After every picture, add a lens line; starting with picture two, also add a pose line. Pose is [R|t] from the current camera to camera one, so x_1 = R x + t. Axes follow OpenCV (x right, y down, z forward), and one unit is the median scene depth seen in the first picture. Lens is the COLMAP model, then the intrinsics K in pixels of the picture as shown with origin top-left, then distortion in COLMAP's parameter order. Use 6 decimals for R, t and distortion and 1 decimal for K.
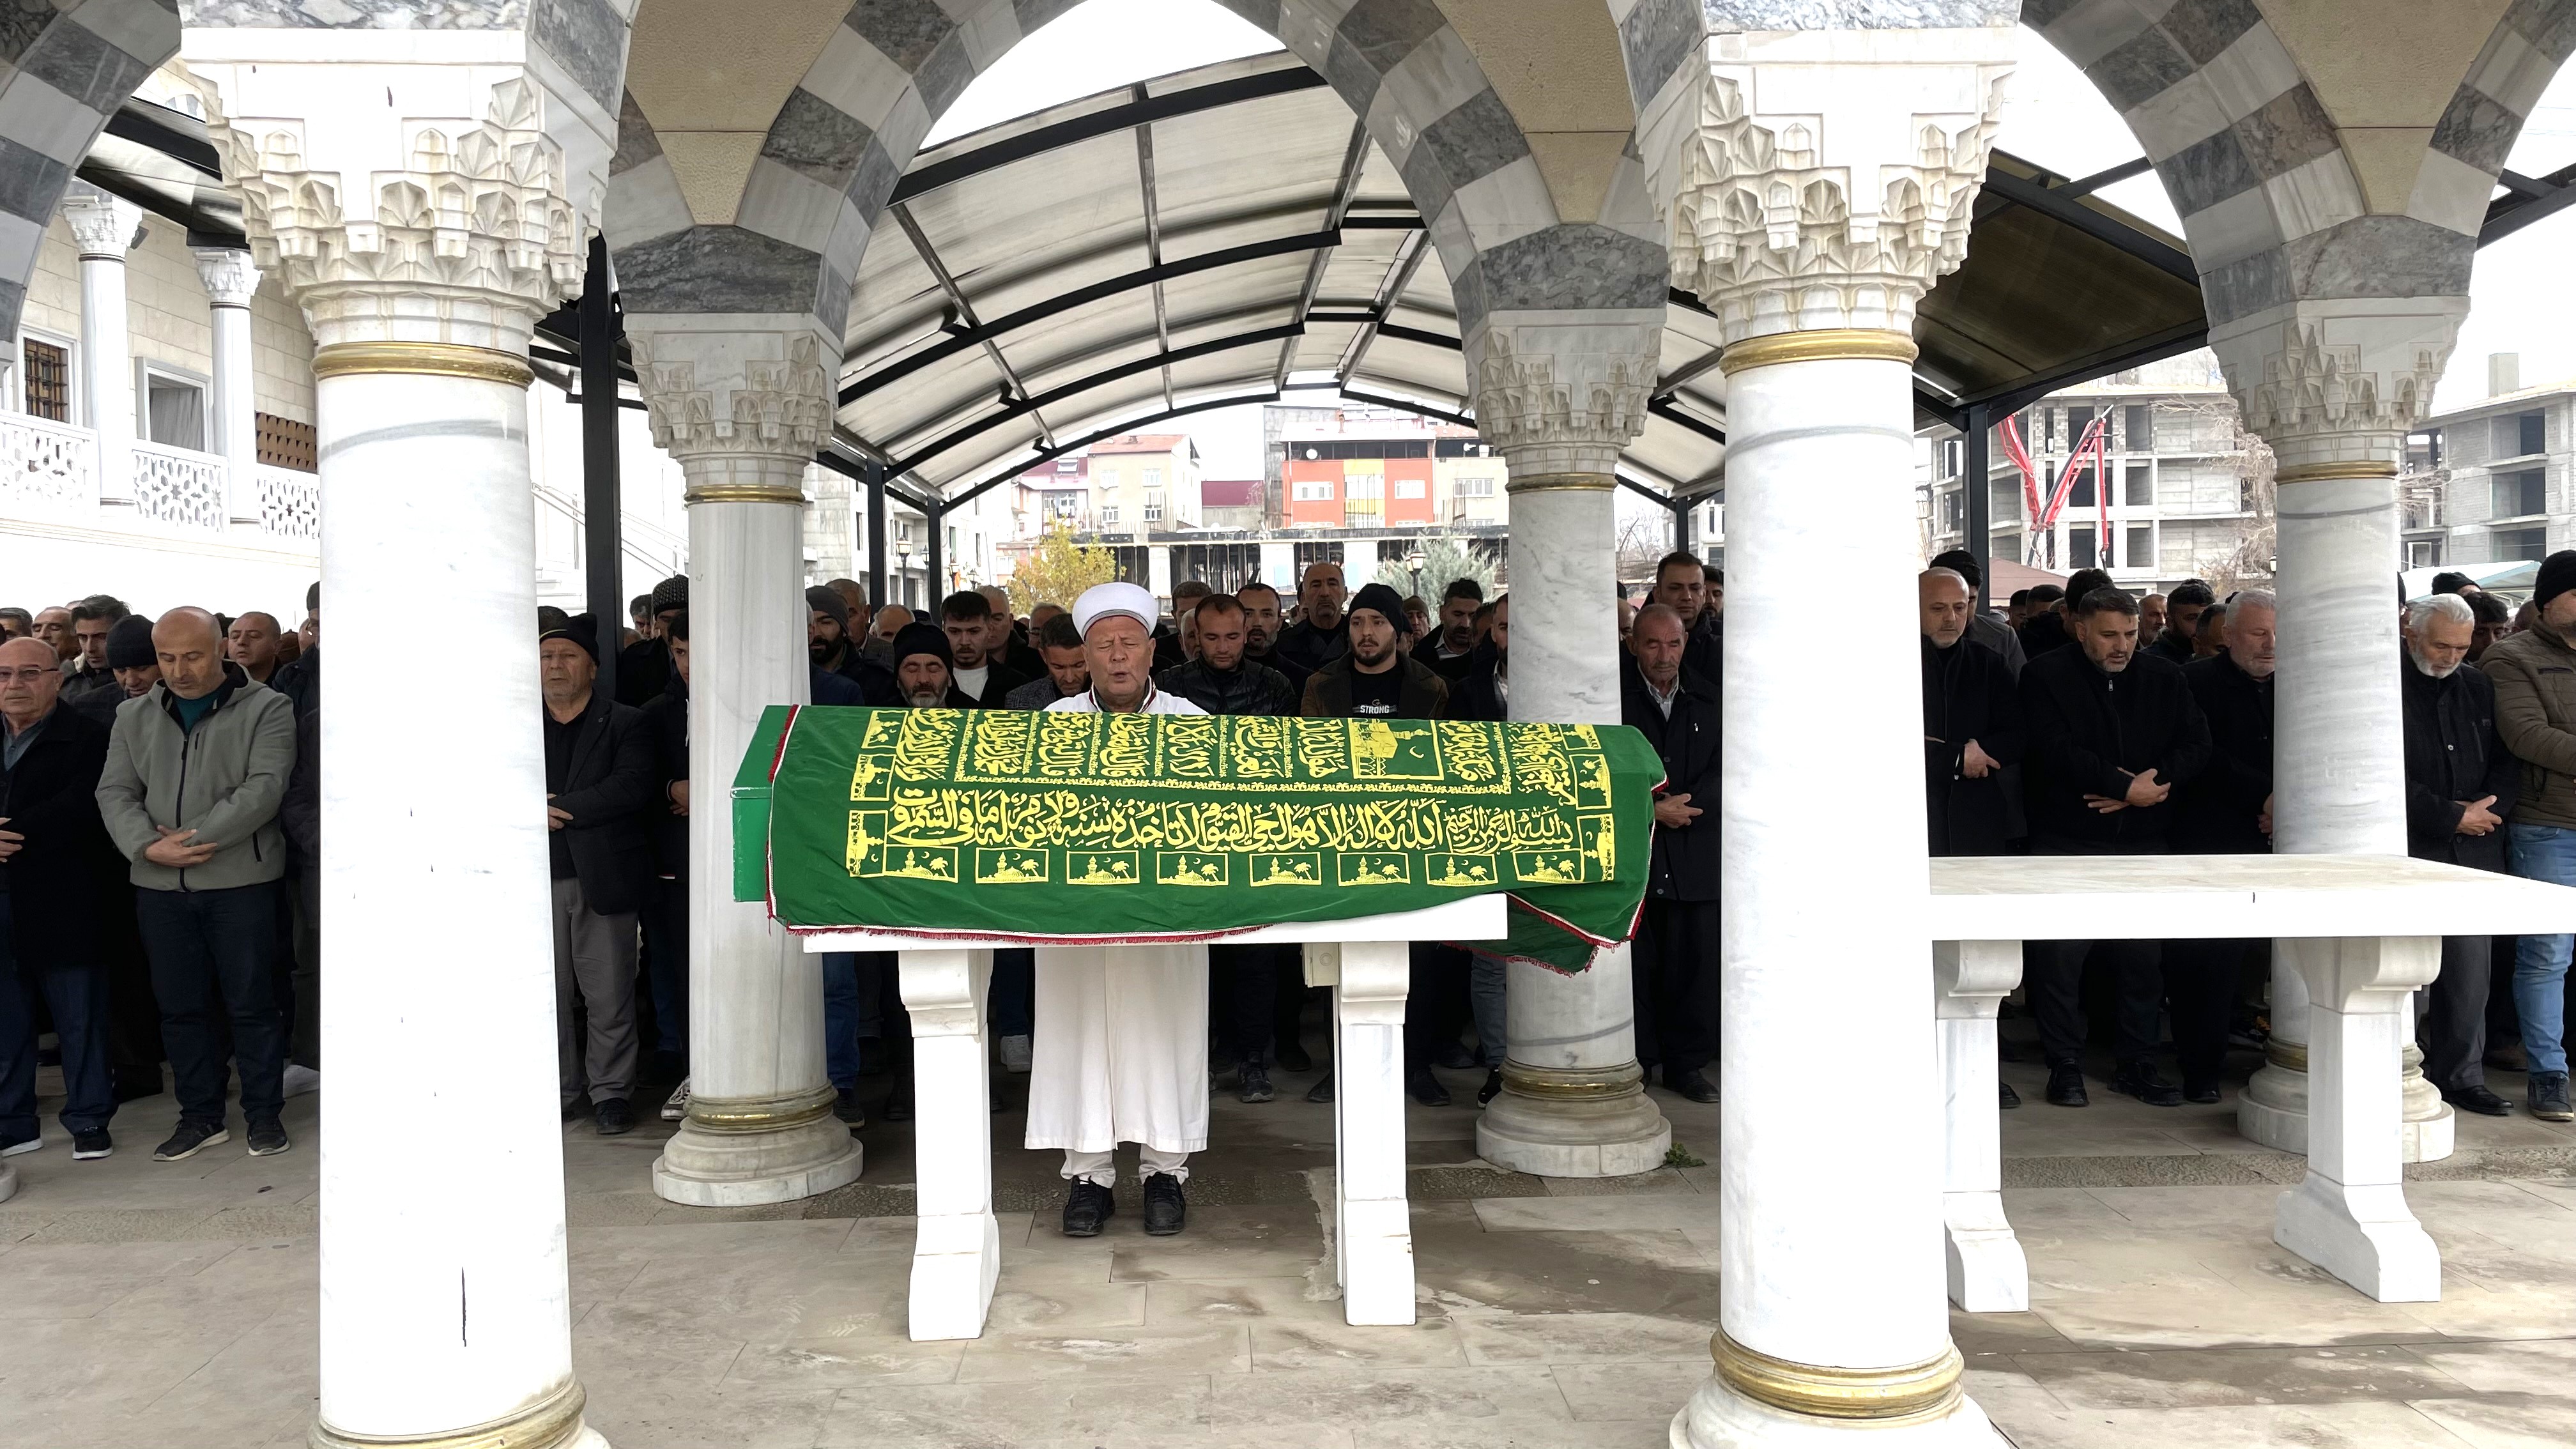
lens RADIAL K [[2048.1, 0, 1305.8], [0, 2048.1, 721.5], [0, 0, 1]] dist [0.084339, -0.088405]
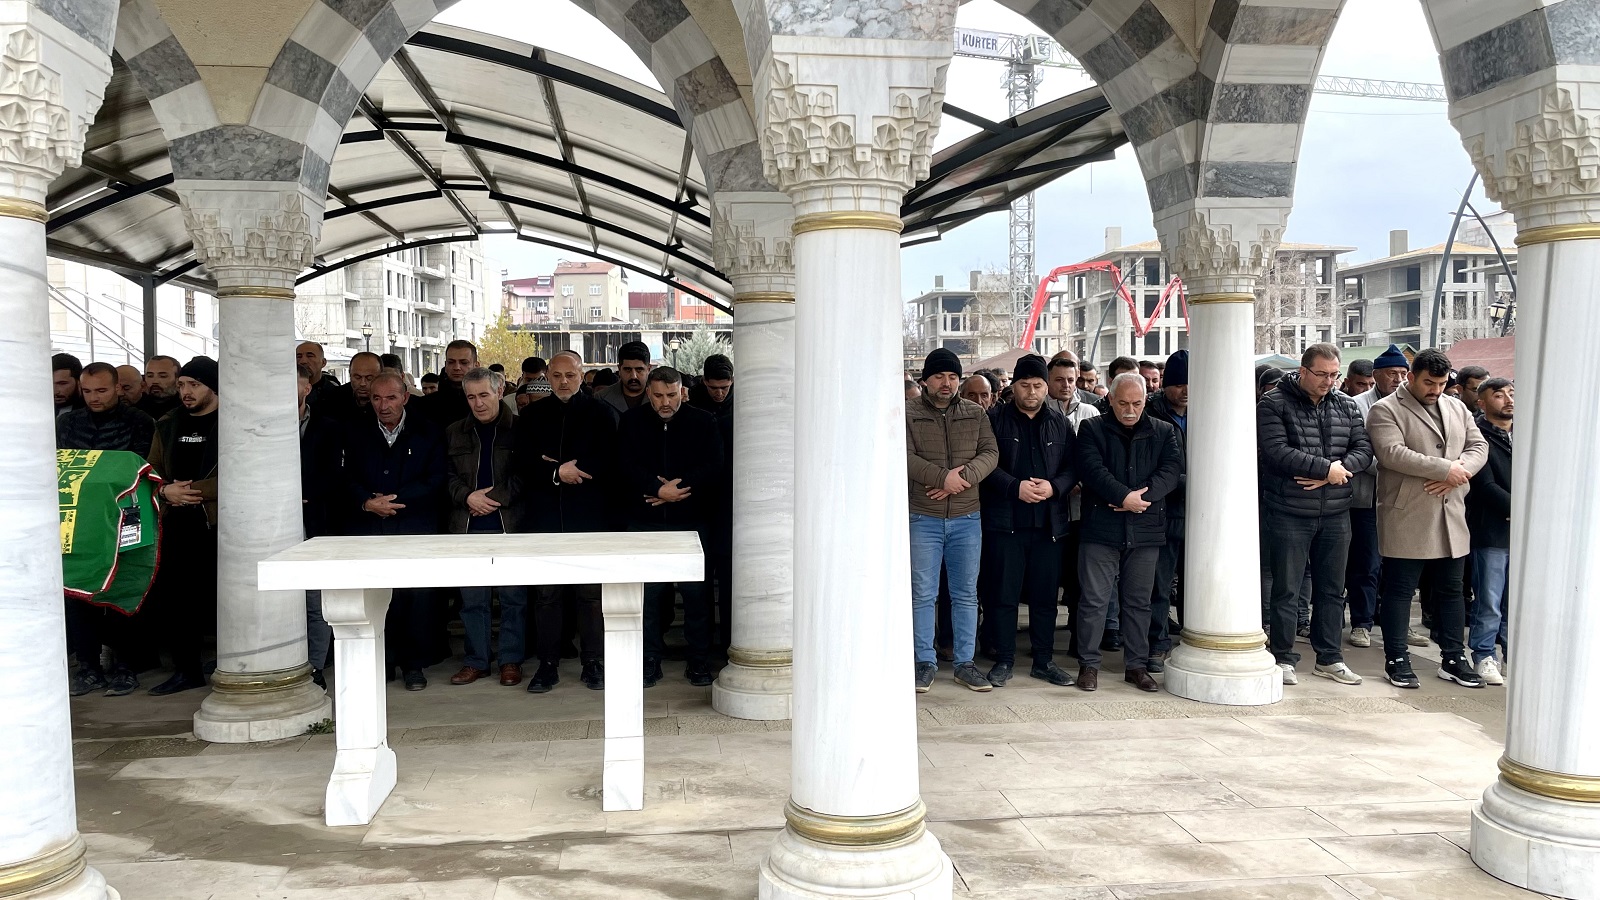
lens RADIAL K [[1272.1, 0, 860.1], [0, 1272.1, 444.4], [0, 0, 1]] dist [0.084339, -0.088405]
pose [[0.997197, 0.007500, 0.074443, 0.528733], [-0.007488, 0.999972, -0.000443, -0.005275], [-0.074445, -0.000116, 0.997225, -0.002857]]
